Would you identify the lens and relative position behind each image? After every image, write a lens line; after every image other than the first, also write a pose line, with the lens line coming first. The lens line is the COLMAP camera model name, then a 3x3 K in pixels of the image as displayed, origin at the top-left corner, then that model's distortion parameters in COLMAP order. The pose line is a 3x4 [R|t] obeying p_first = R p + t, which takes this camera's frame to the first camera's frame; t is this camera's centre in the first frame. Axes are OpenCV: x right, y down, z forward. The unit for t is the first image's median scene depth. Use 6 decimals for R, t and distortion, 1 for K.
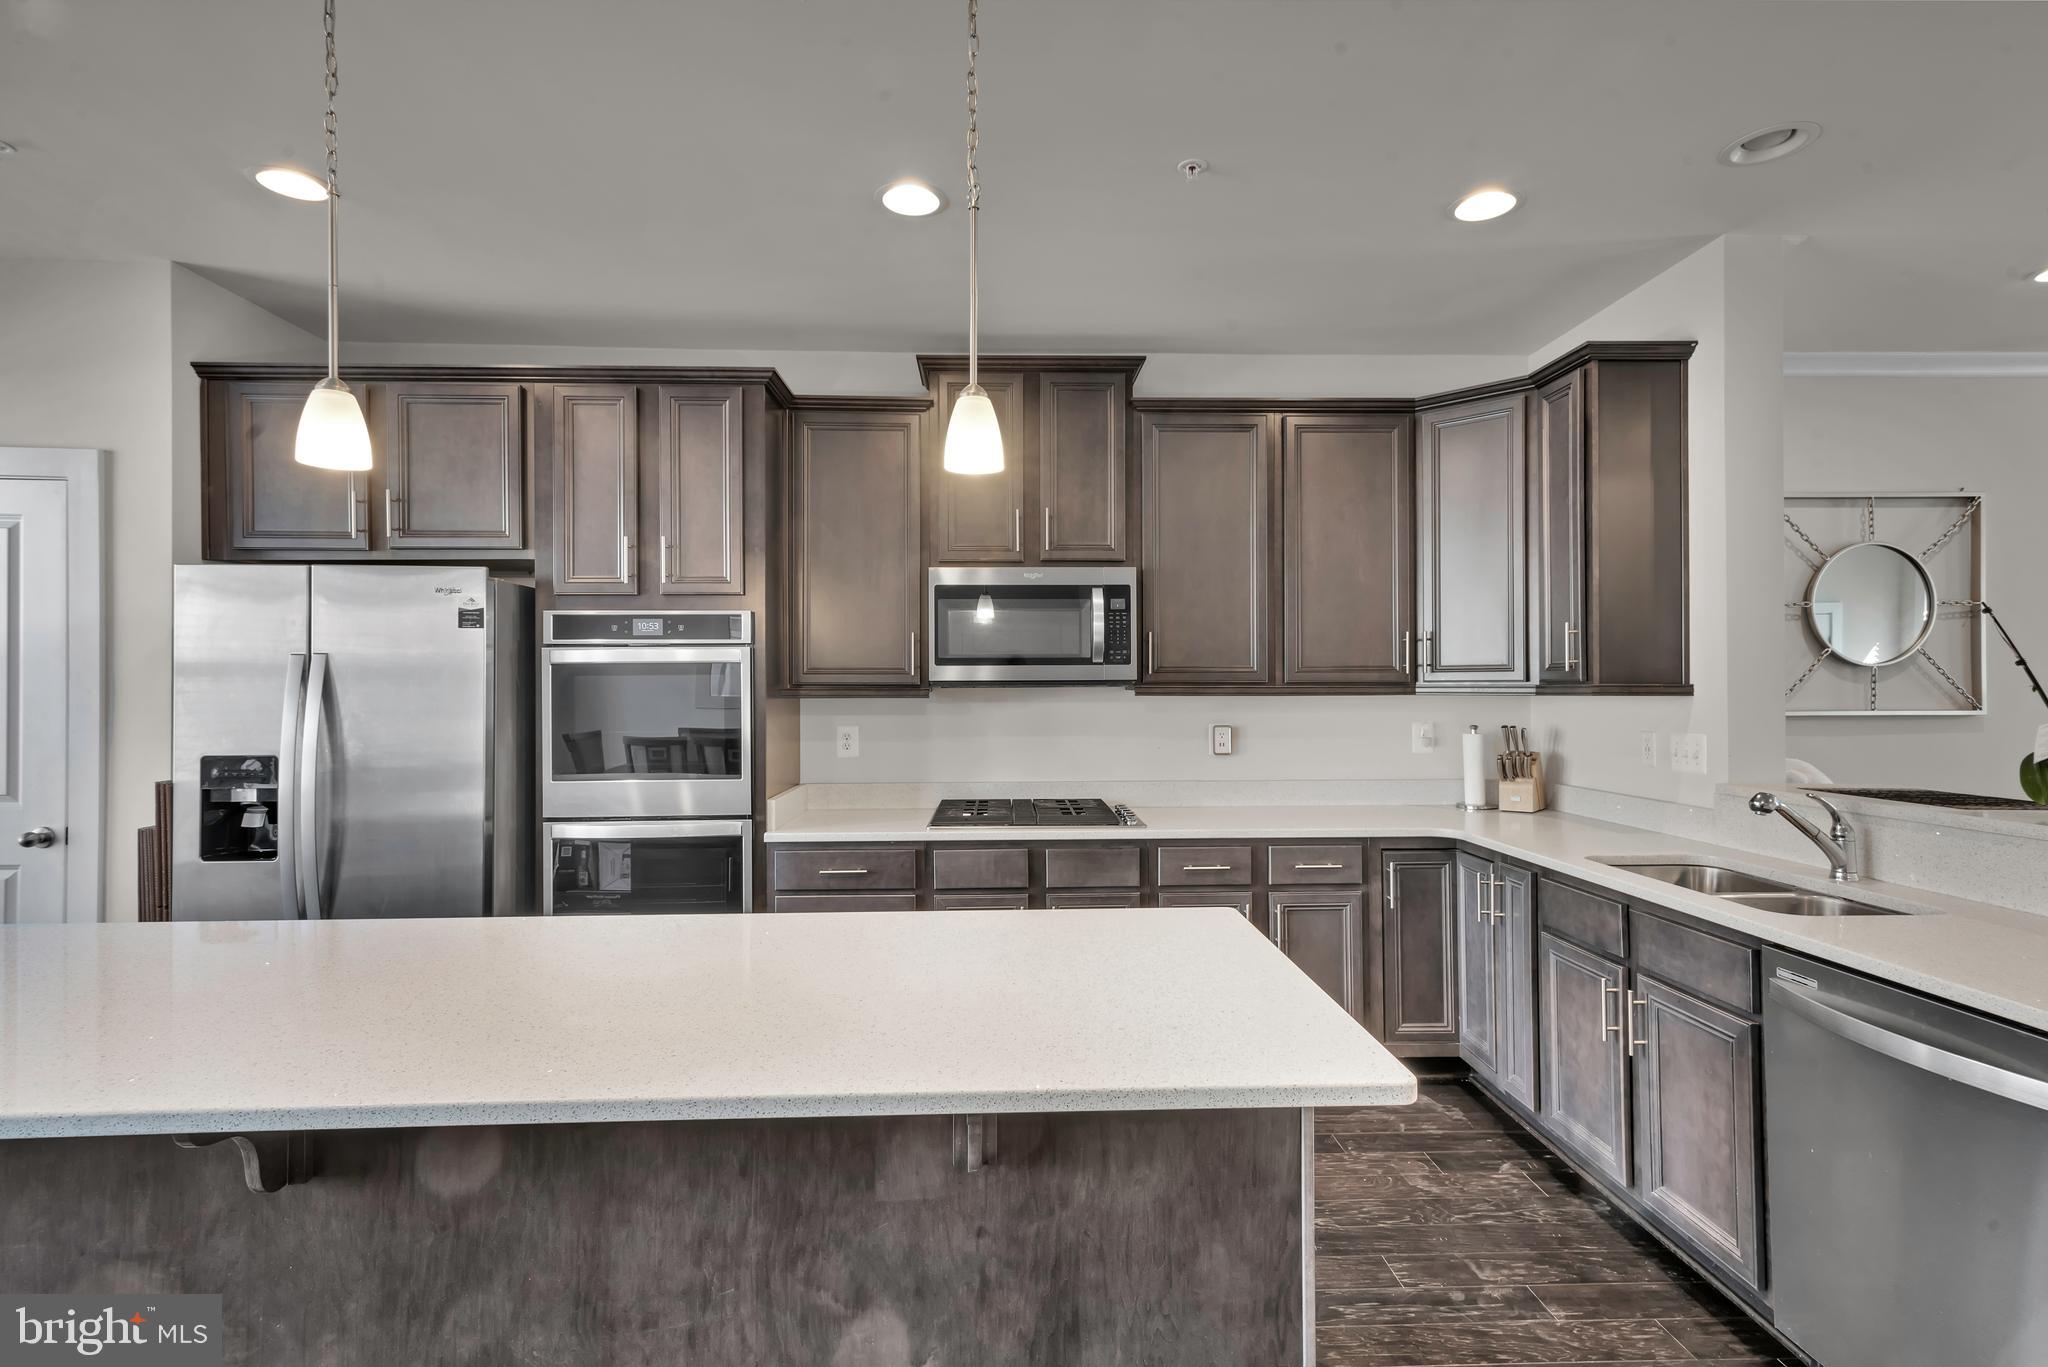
lens RADIAL K [[985.2, 0, 1021.3], [0, 985.2, 681.9], [0, 0, 1]] dist [0.016043, 0.000103]
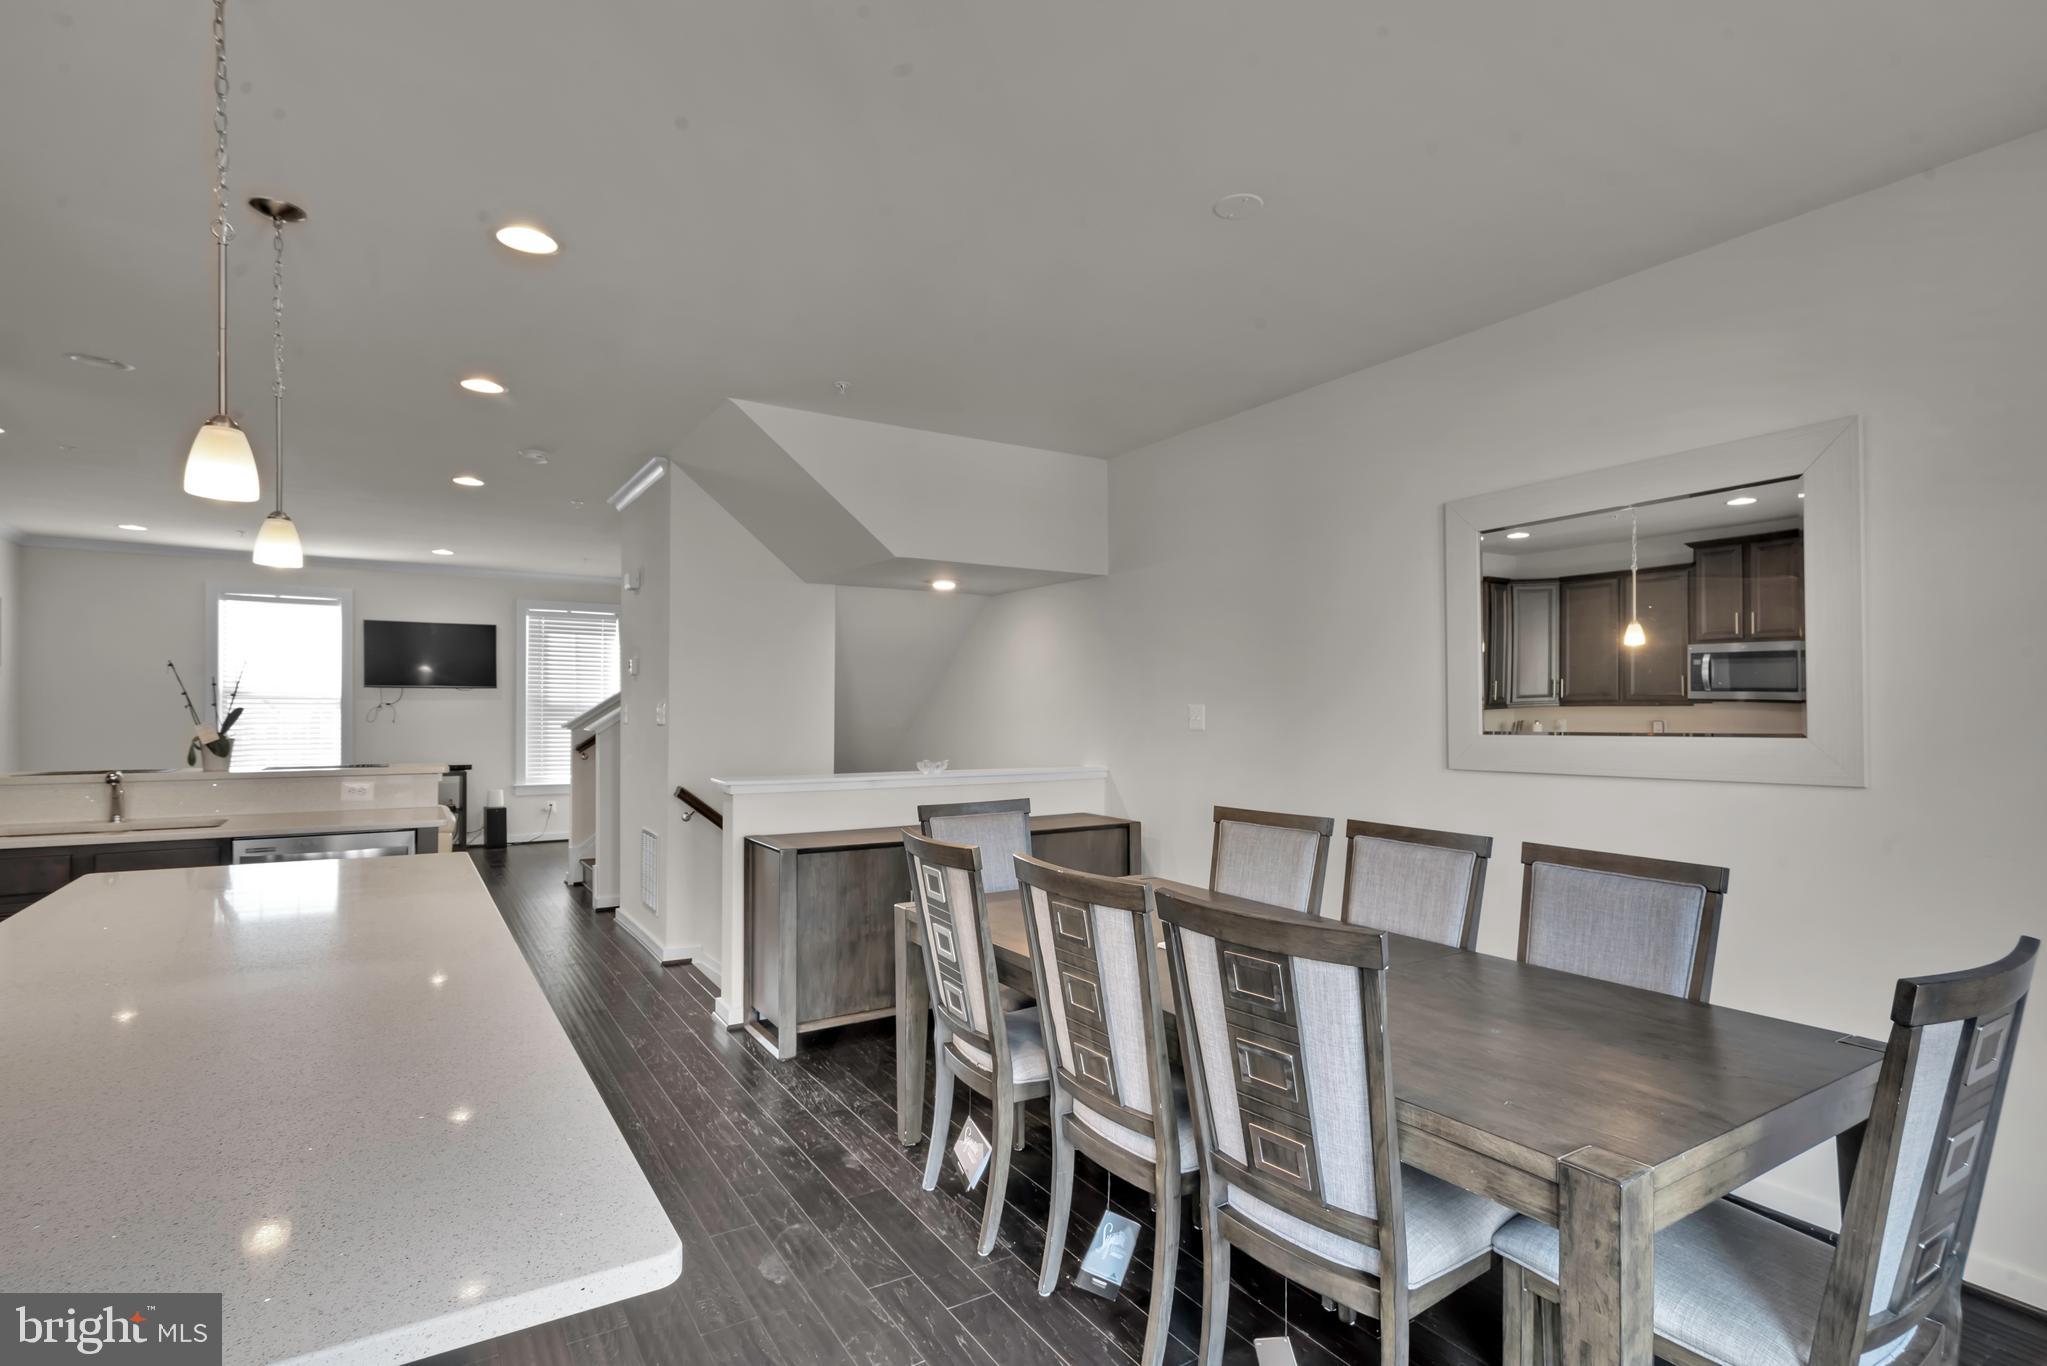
lens RADIAL K [[1027.9, 0, 1018.7], [0, 1027.9, 712.6], [0, 0, 1]] dist [-0.000203, 0.015193]
pose [[-0.499074, -0.003131, 0.866554, -1.050554], [-0.011488, 0.999930, -0.003003, 0.003799], [-0.866483, -0.011454, -0.499074, 0.418408]]
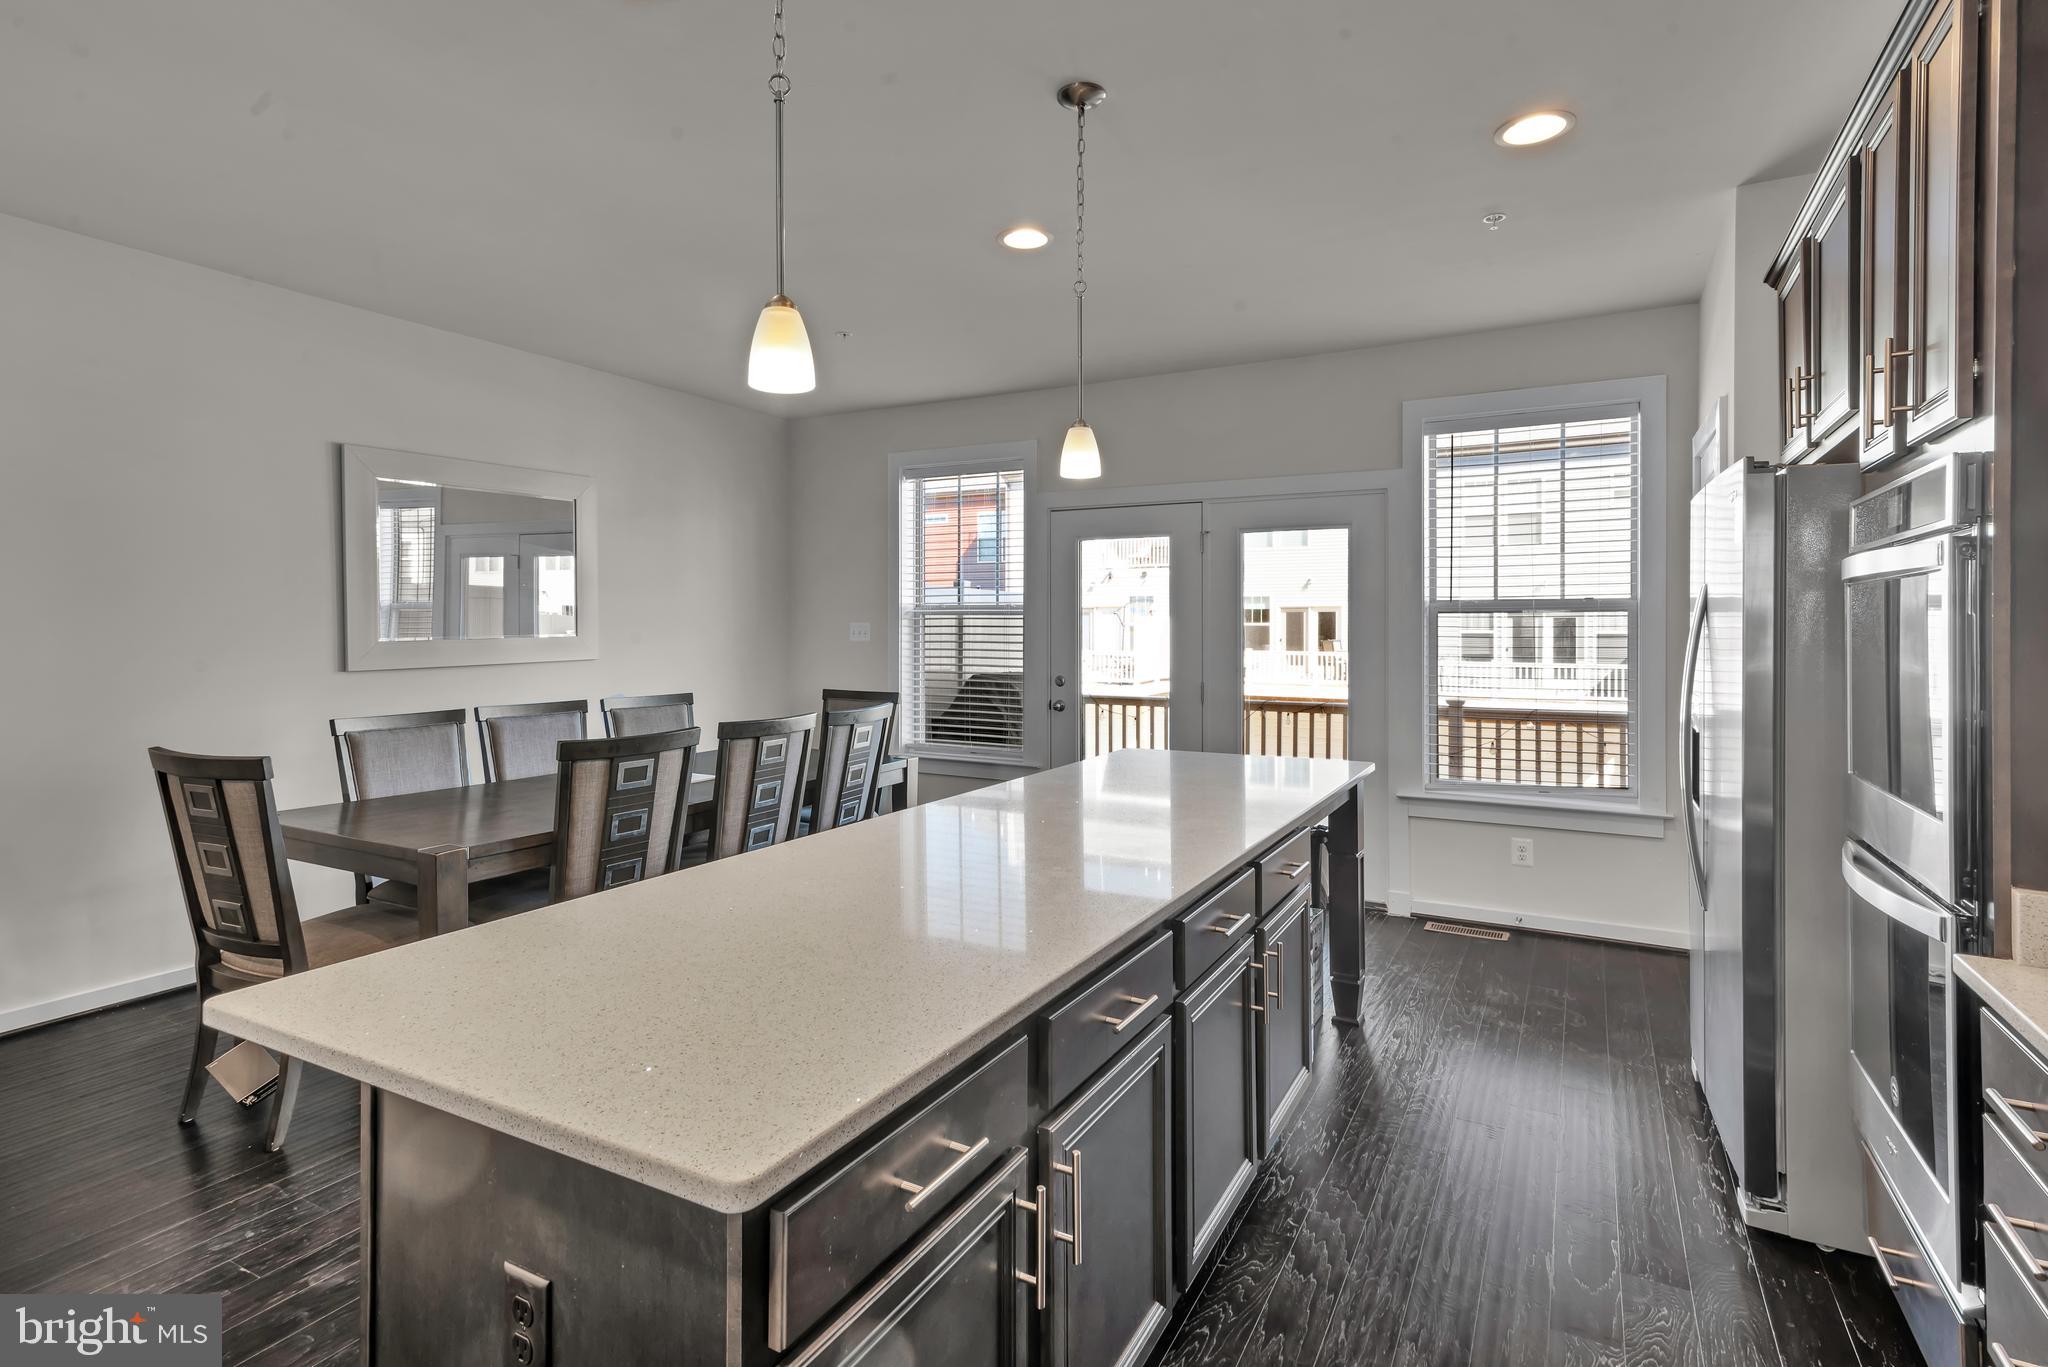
lens RADIAL K [[1000.7, 0, 1031.7], [0, 1000.7, 632.7], [0, 0, 1]] dist [0.017303, 0.000003]
pose [[-0.506283, 0.007947, -0.862331, 0.343210], [0.004108, 0.999968, 0.006804, 0.004989], [0.862358, -0.000098, -0.506299, 0.864989]]
